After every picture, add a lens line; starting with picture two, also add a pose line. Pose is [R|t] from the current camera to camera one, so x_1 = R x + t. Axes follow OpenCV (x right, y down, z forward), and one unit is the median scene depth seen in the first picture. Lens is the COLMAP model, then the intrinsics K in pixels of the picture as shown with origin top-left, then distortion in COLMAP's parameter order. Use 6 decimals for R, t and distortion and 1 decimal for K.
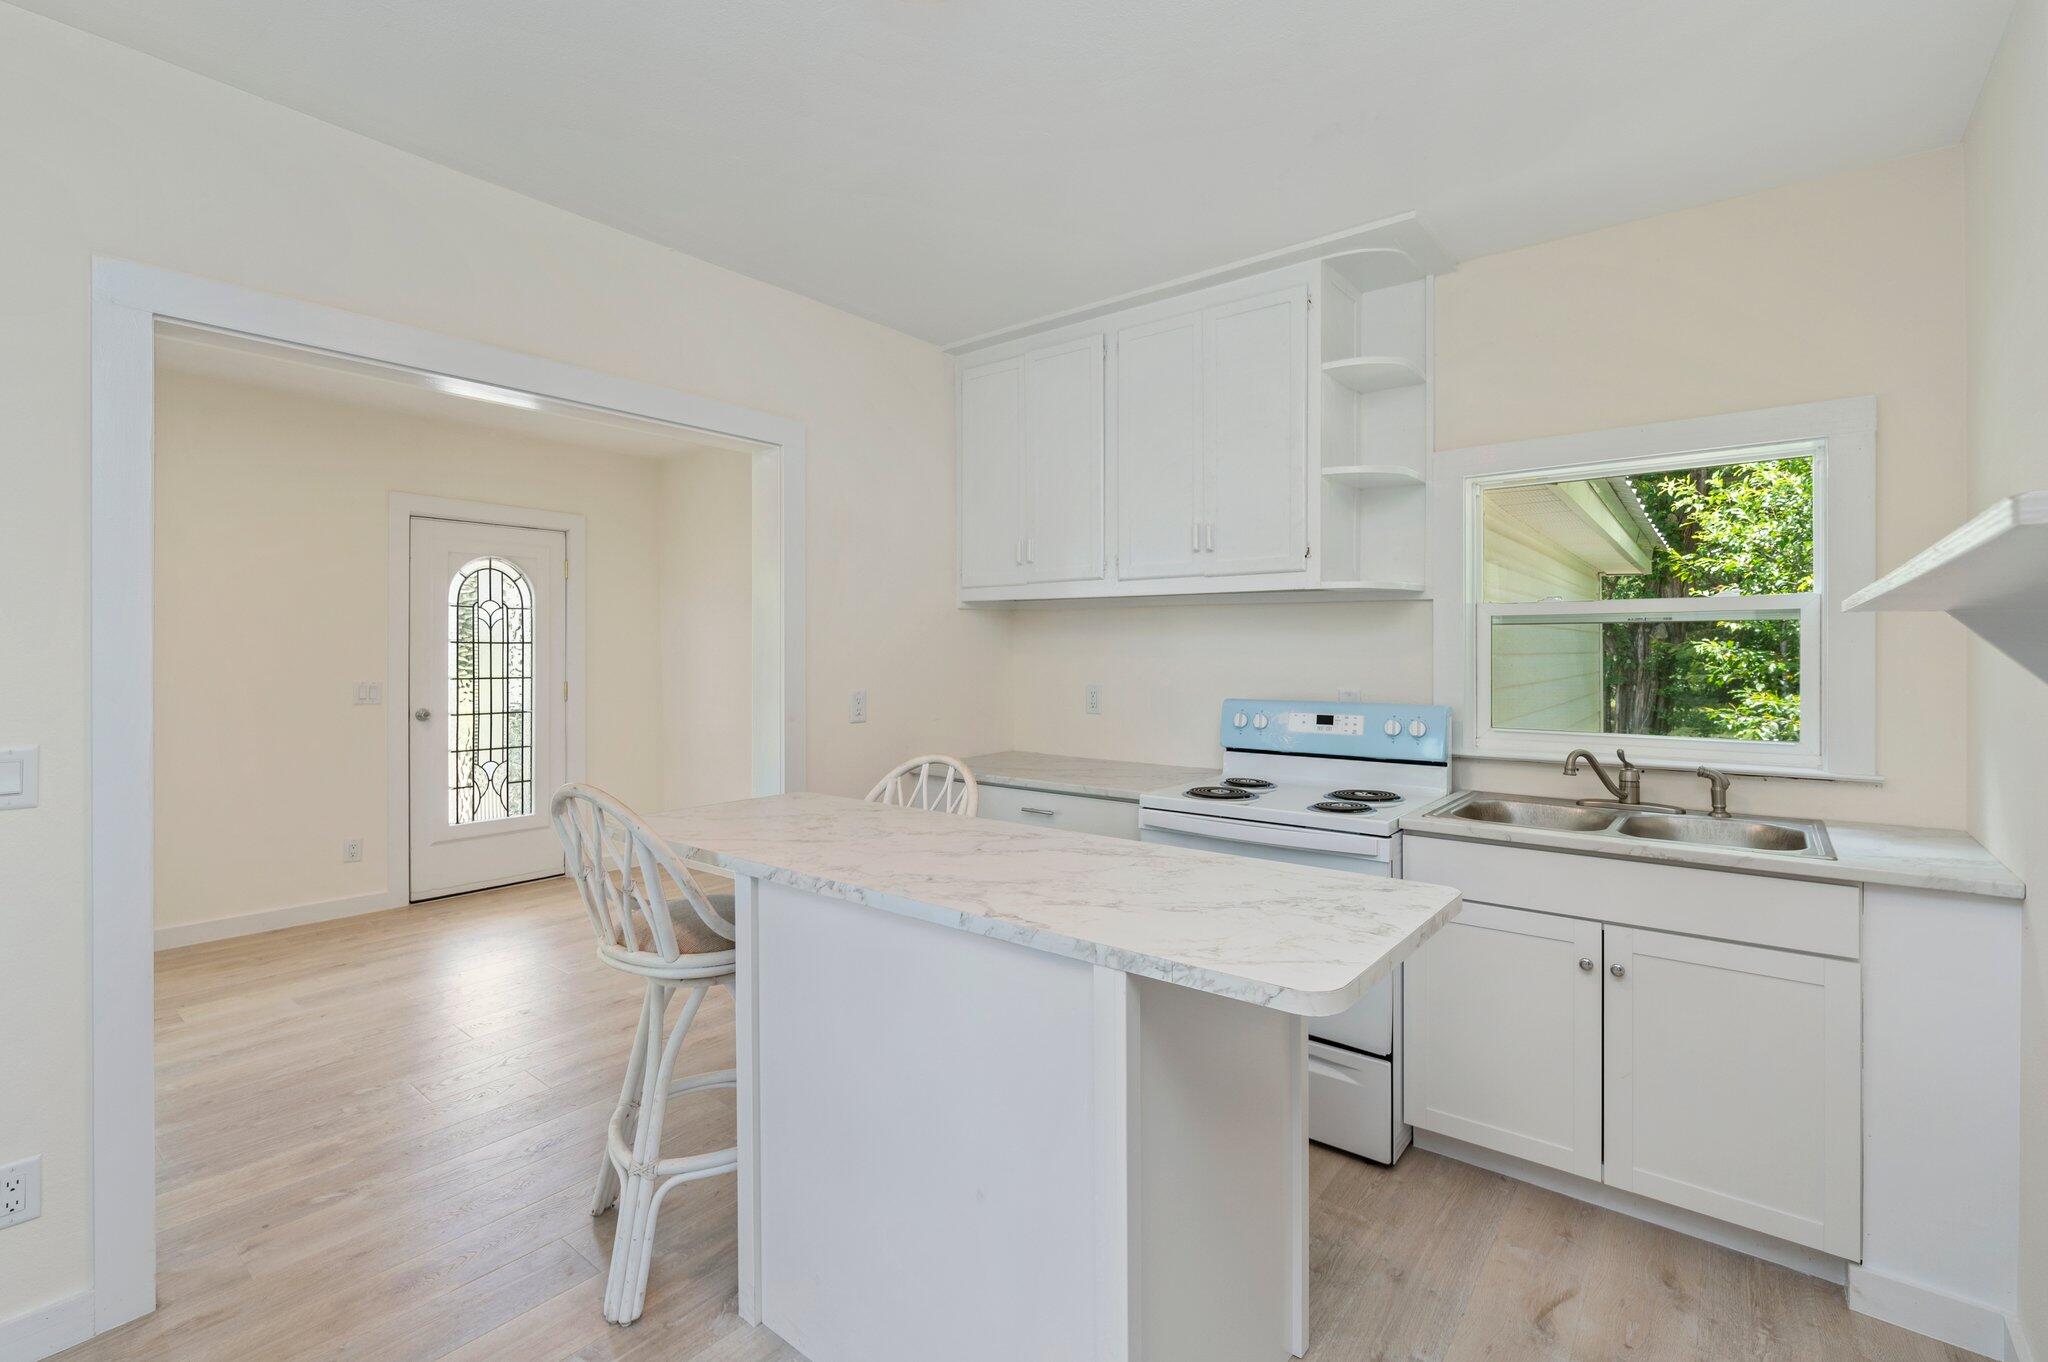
lens RADIAL K [[917.6, 0, 1023.9], [0, 917.6, 654.9], [0, 0, 1]] dist [0.014602, 0.000042]
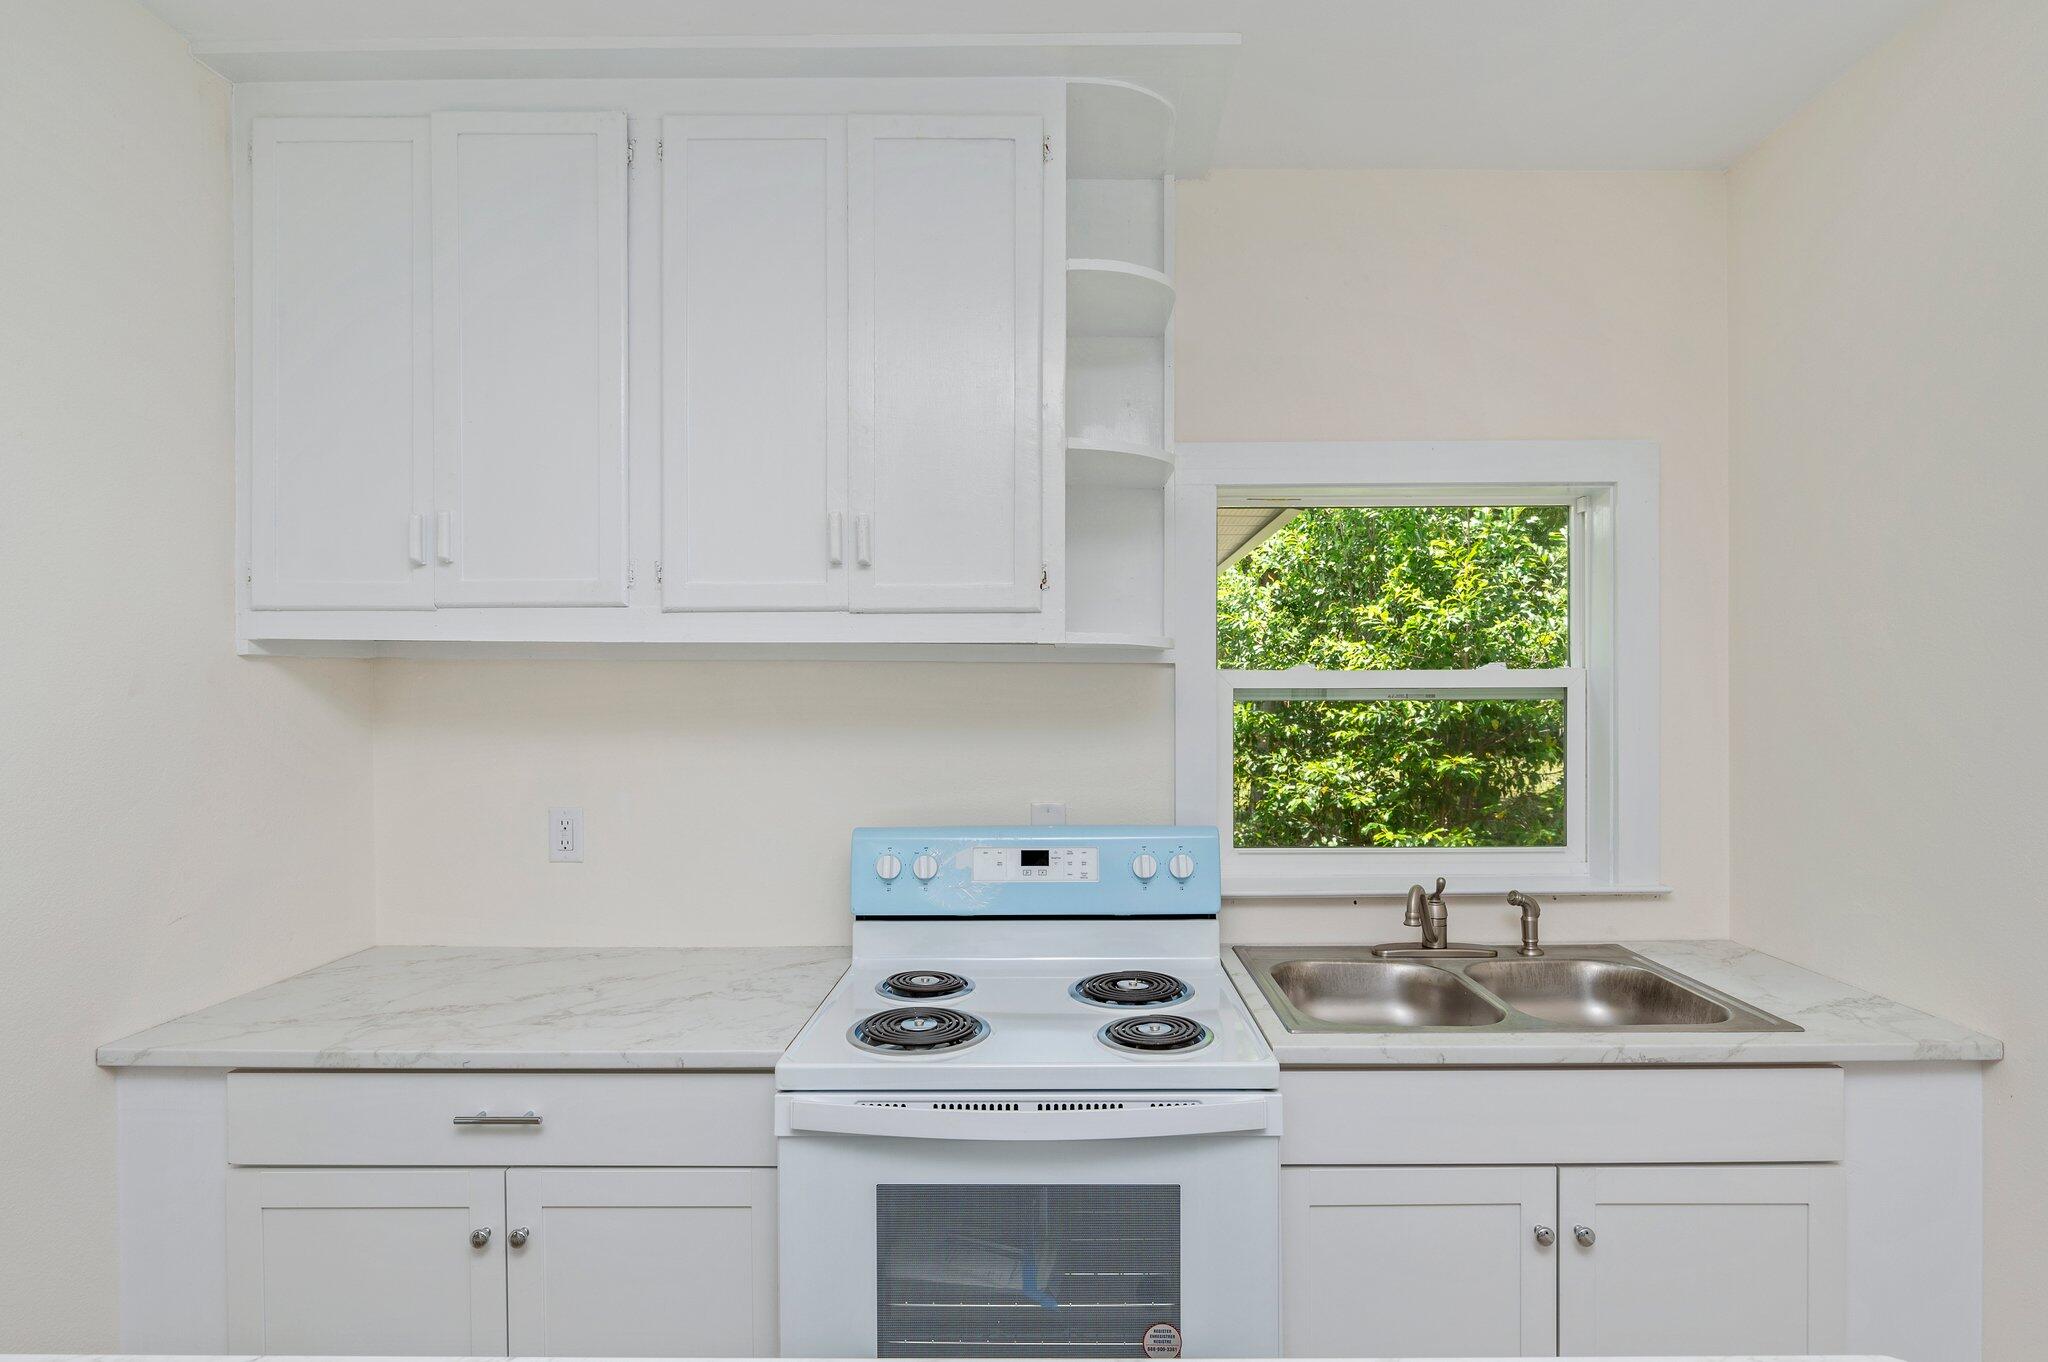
lens RADIAL K [[1005.7, 0, 1029.7], [0, 1005.7, 699.4], [0, 0, 1]] dist [-0.012318, 0.000307]
pose [[0.789606, -0.005965, 0.613585, -0.081289], [0.004605, 0.999982, 0.003795, -0.036404], [-0.613597, -0.000171, 0.789619, 0.472851]]
